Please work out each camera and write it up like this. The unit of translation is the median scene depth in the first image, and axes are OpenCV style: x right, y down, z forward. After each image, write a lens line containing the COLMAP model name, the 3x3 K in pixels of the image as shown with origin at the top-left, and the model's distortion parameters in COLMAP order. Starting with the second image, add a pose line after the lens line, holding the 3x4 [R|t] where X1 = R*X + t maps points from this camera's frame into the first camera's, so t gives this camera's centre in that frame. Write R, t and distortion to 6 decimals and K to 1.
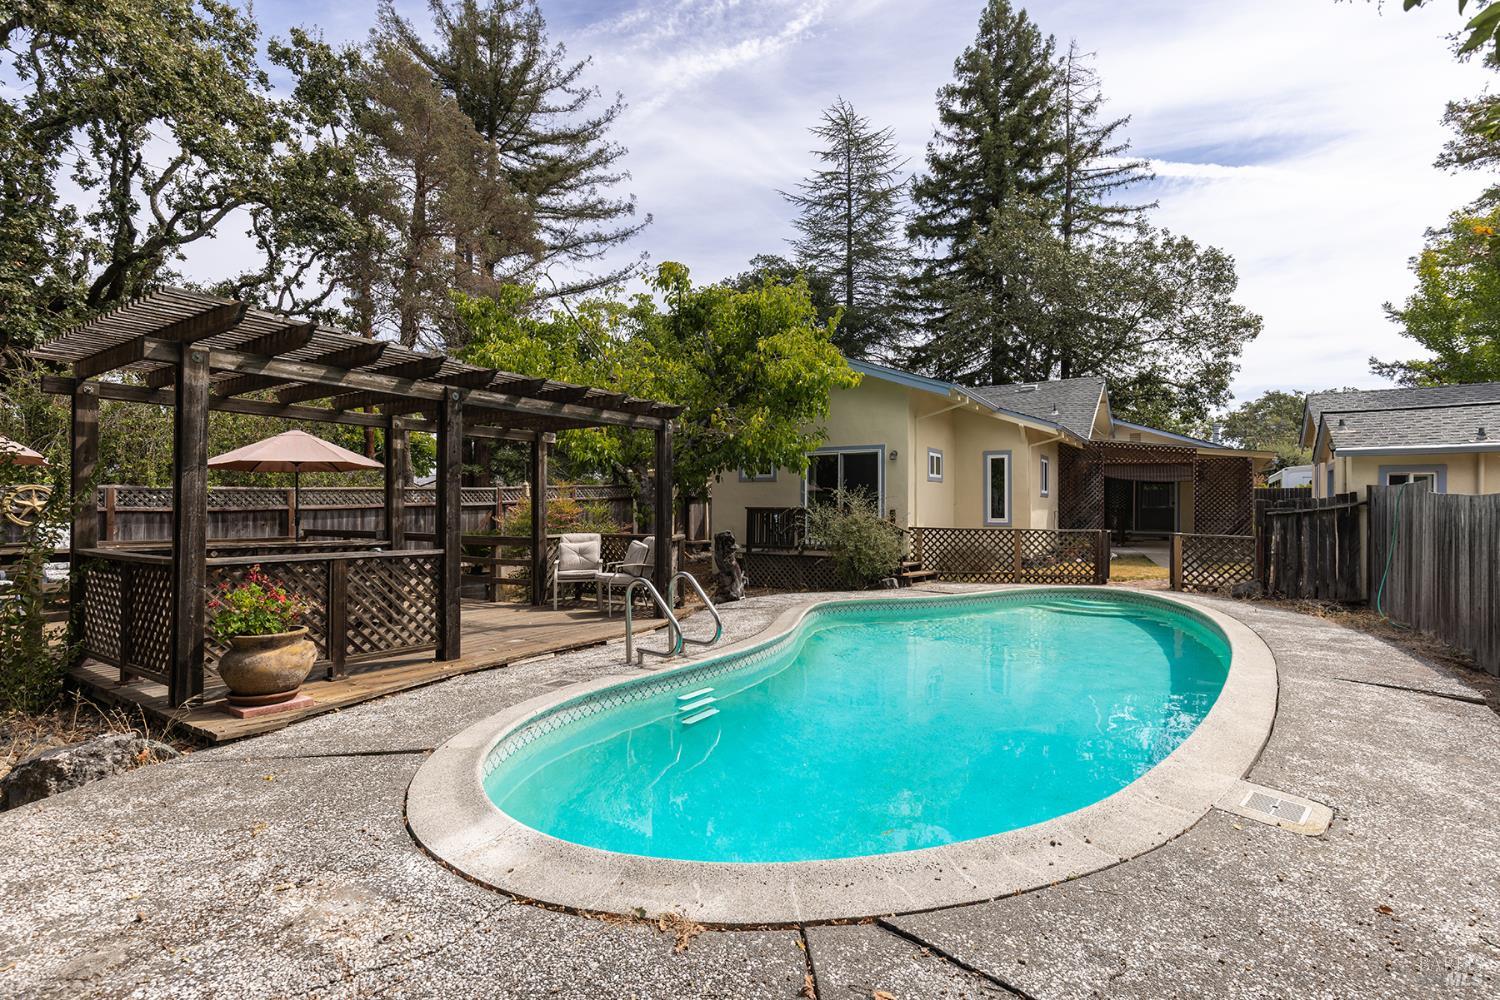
lens RADIAL K [[734.1, 0, 750.0], [0, 734.1, 500.0], [0, 0, 1]] dist [0.003212, 0.001190]
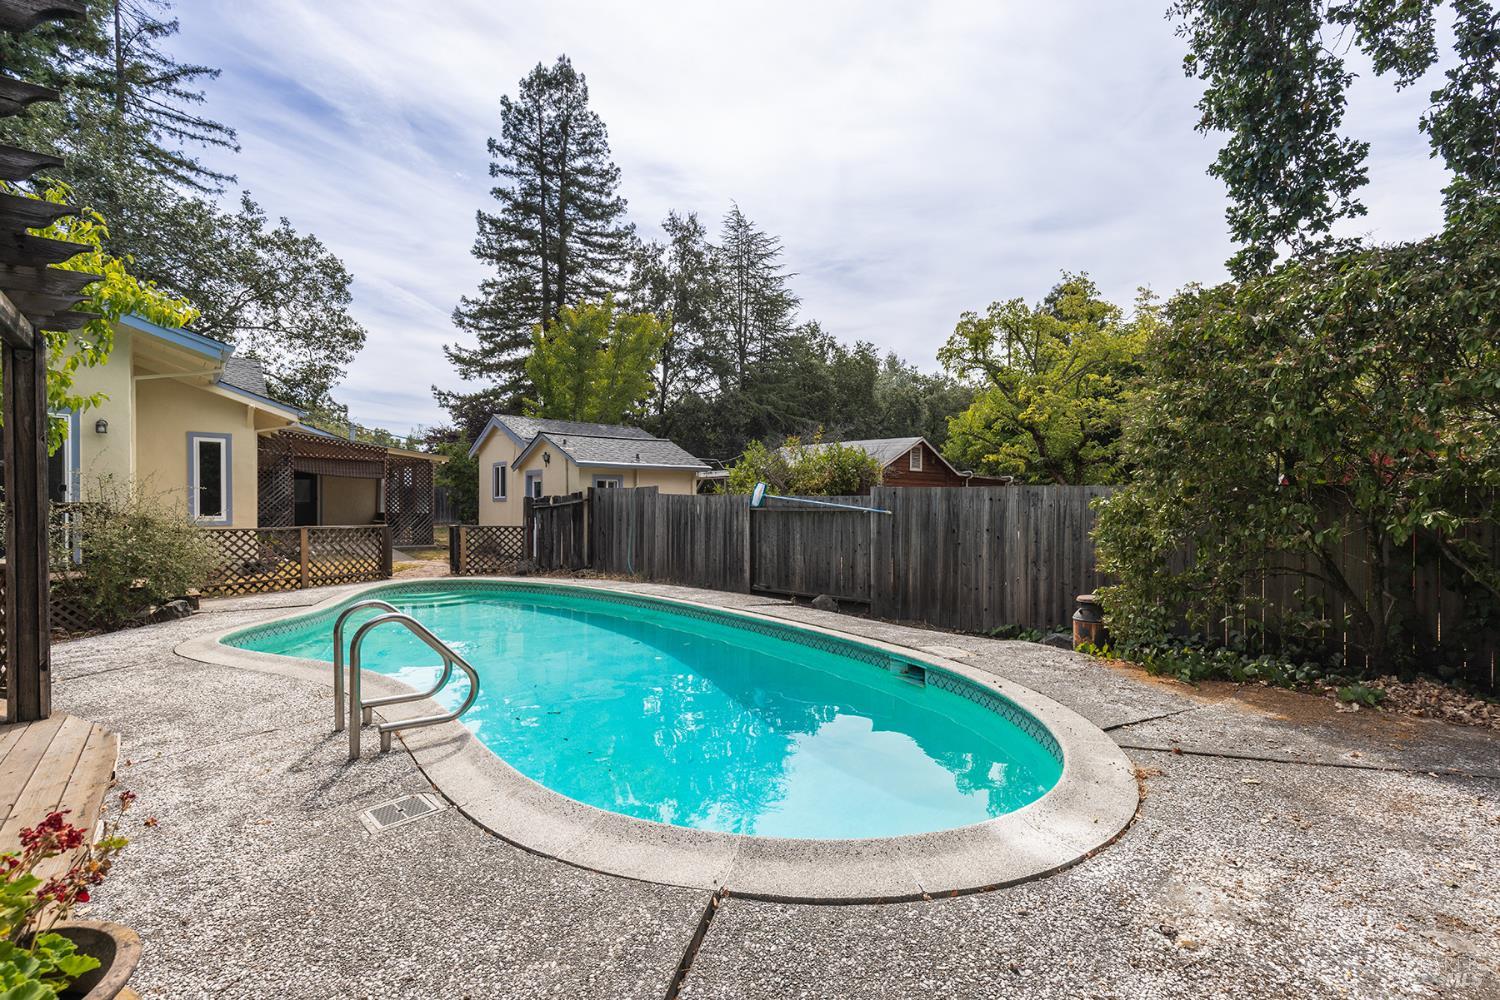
lens RADIAL K [[703.2, 0, 750.0], [0, 703.2, 500.0], [0, 0, 1]] dist [0.014132, -0.000490]
pose [[0.234280, 0.003676, 0.972162, -0.319502], [-0.010339, 0.999946, -0.001289, 0.002405], [-0.972114, -0.009749, 0.234306, 0.266246]]
